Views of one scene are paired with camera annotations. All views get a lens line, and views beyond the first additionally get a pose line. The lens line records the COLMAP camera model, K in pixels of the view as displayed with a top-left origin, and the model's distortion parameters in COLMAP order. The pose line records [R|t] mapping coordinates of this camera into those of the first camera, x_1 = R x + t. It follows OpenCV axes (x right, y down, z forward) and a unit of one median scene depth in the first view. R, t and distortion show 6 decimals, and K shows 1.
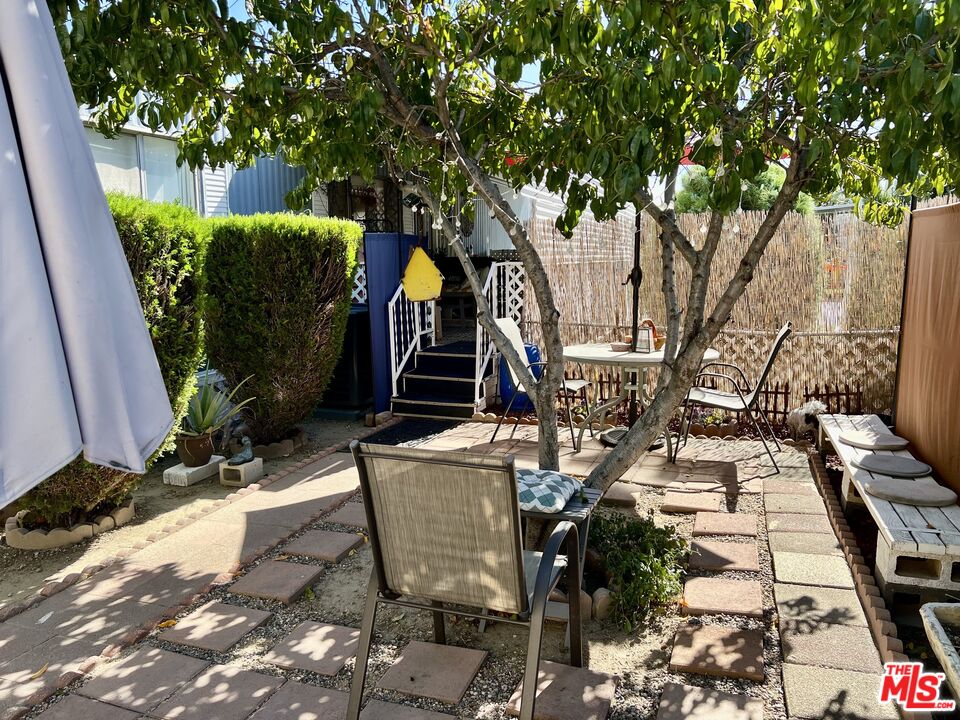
lens RADIAL K [[721.9, 0, 479.5], [0, 721.9, 368.6], [0, 0, 1]] dist [0.074009, -0.112397]
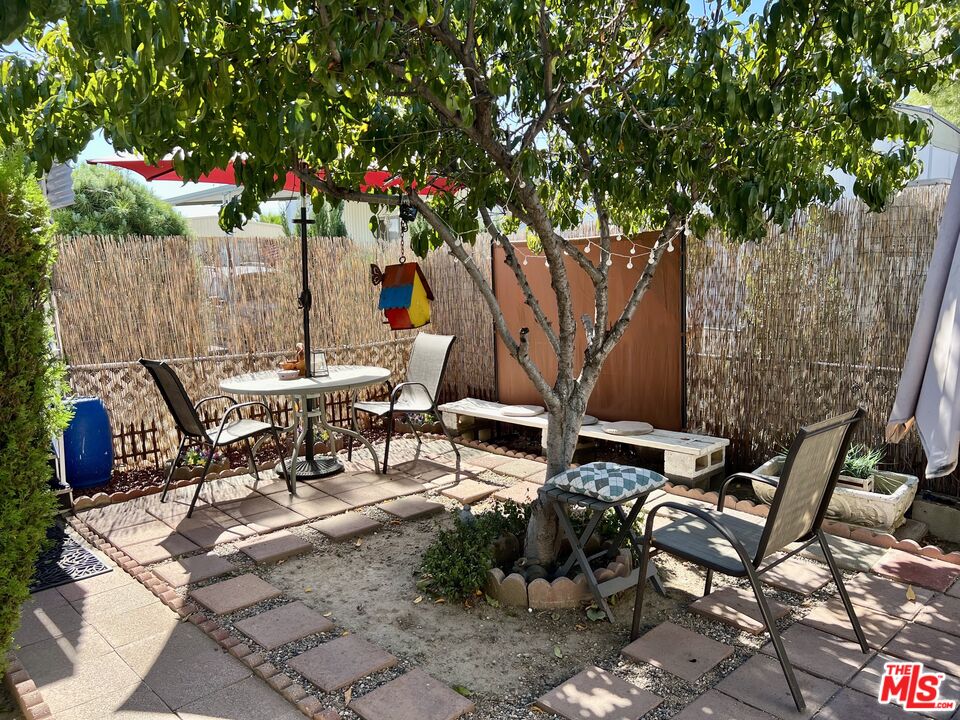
lens RADIAL K [[721.9, 0, 479.5], [0, 721.9, 368.6], [0, 0, 1]] dist [0.074009, -0.112397]
pose [[0.449609, -0.115901, 0.885674, -0.618540], [0.156932, 0.986373, 0.049412, -0.053204], [-0.879331, 0.116774, 0.461671, 0.399420]]
